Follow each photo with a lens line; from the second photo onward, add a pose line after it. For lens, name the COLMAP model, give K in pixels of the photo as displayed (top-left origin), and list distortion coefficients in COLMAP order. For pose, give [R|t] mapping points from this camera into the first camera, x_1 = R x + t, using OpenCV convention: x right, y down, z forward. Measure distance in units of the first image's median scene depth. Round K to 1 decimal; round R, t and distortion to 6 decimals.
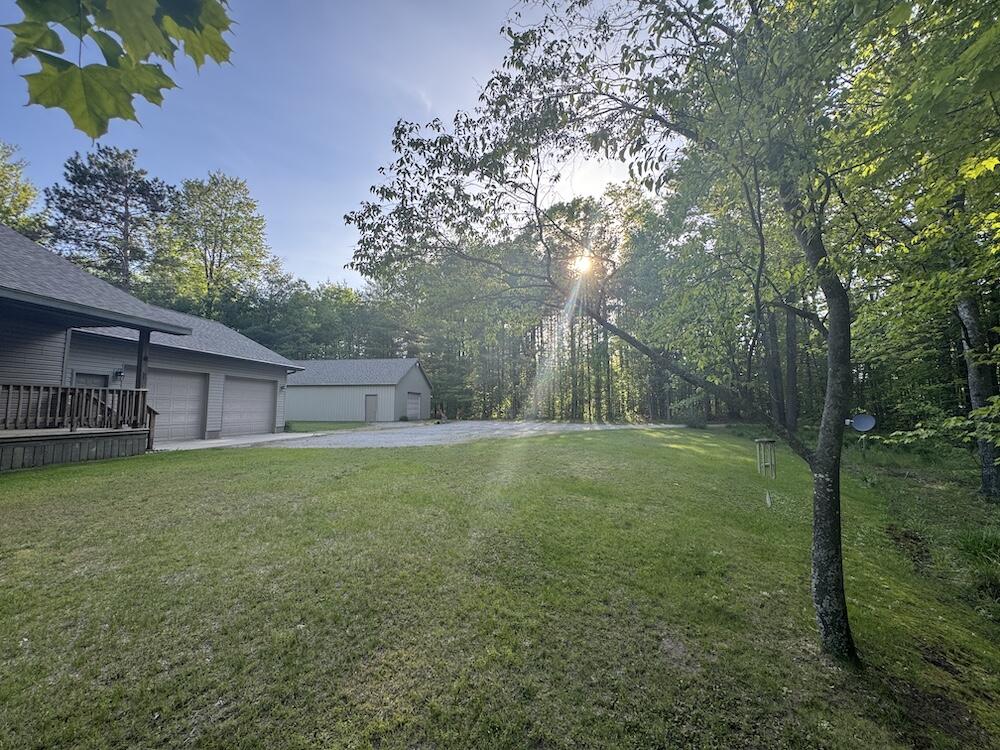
lens RADIAL K [[400.9, 0, 500.0], [0, 400.9, 375.0], [0, 0, 1]] dist [-0.001534, -0.000770]
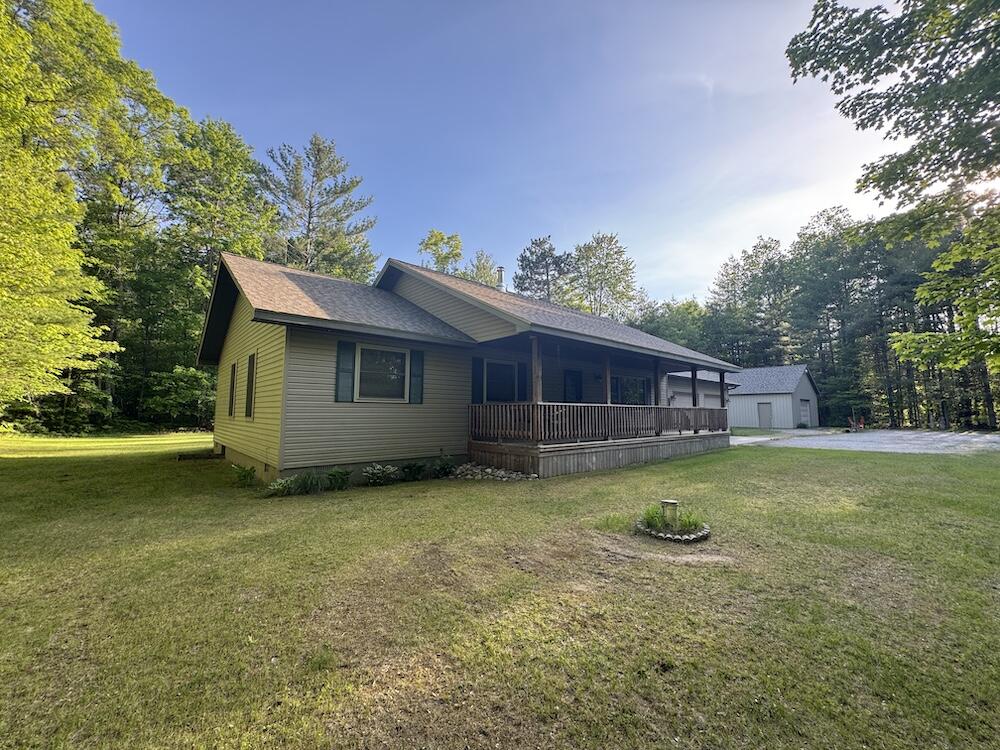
lens RADIAL K [[400.9, 0, 500.0], [0, 400.9, 375.0], [0, 0, 1]] dist [-0.001534, -0.000770]
pose [[0.746485, -0.059617, -0.662726, -0.124433], [0.053085, 0.998139, -0.029995, -0.027214], [0.663282, -0.012790, 0.748261, -0.232492]]
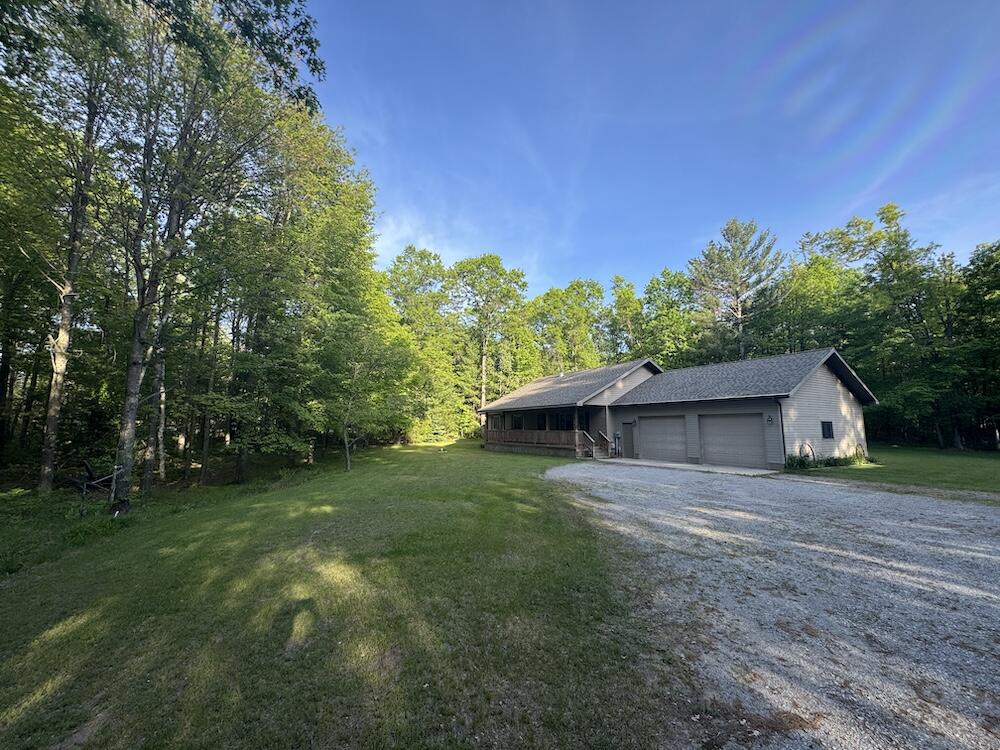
lens RADIAL K [[400.9, 0, 500.0], [0, 400.9, 375.0], [0, 0, 1]] dist [-0.001534, -0.000770]
pose [[-0.801922, -0.083424, -0.591576, 0.272497], [0.045559, 0.978780, -0.199786, 0.047847], [0.595690, -0.187165, -0.781104, 0.760781]]
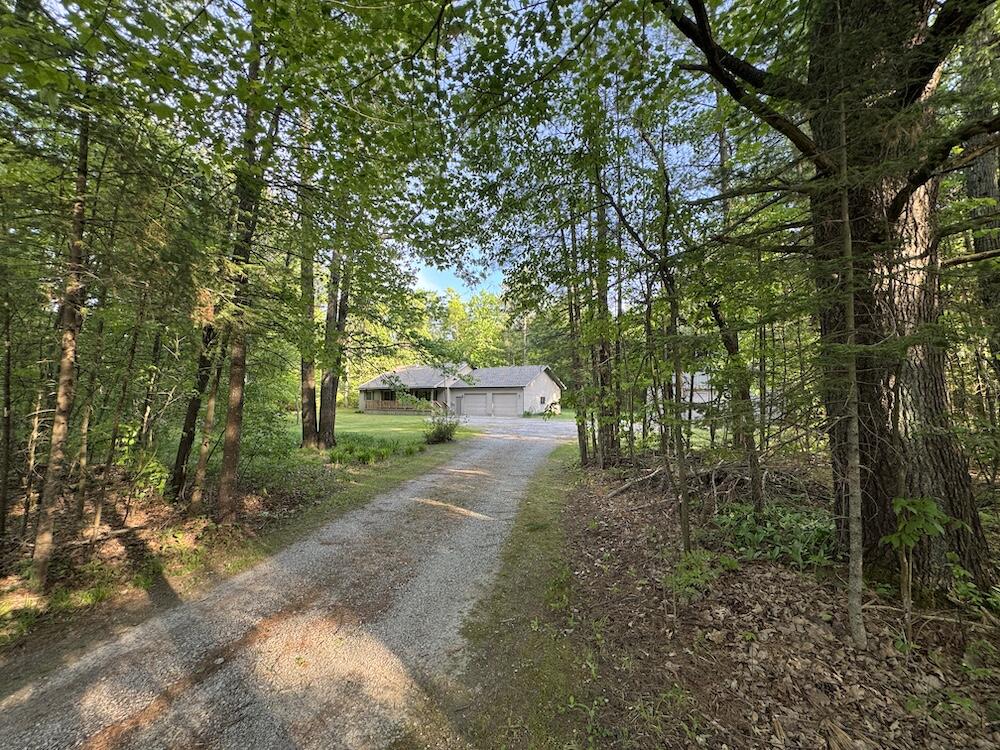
lens RADIAL K [[400.9, 0, 500.0], [0, 400.9, 375.0], [0, 0, 1]] dist [-0.001534, -0.000770]
pose [[-0.464827, -0.058749, -0.883450, 0.769284], [0.070051, 0.992228, -0.102840, 0.074894], [0.882626, -0.109689, -0.457099, 1.057668]]
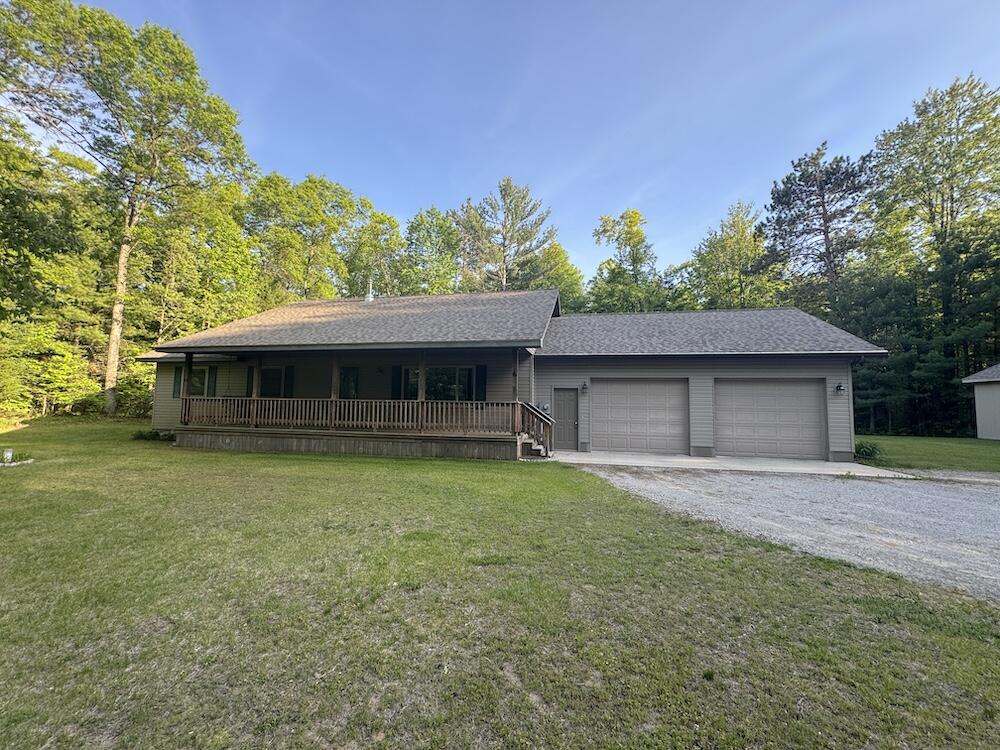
lens RADIAL K [[400.9, 0, 500.0], [0, 400.9, 375.0], [0, 0, 1]] dist [-0.001534, -0.000770]
pose [[-0.101793, -0.078412, -0.991710, 0.069741], [0.068089, 0.994002, -0.085582, 0.015572], [0.992473, -0.076237, -0.095843, 0.300844]]
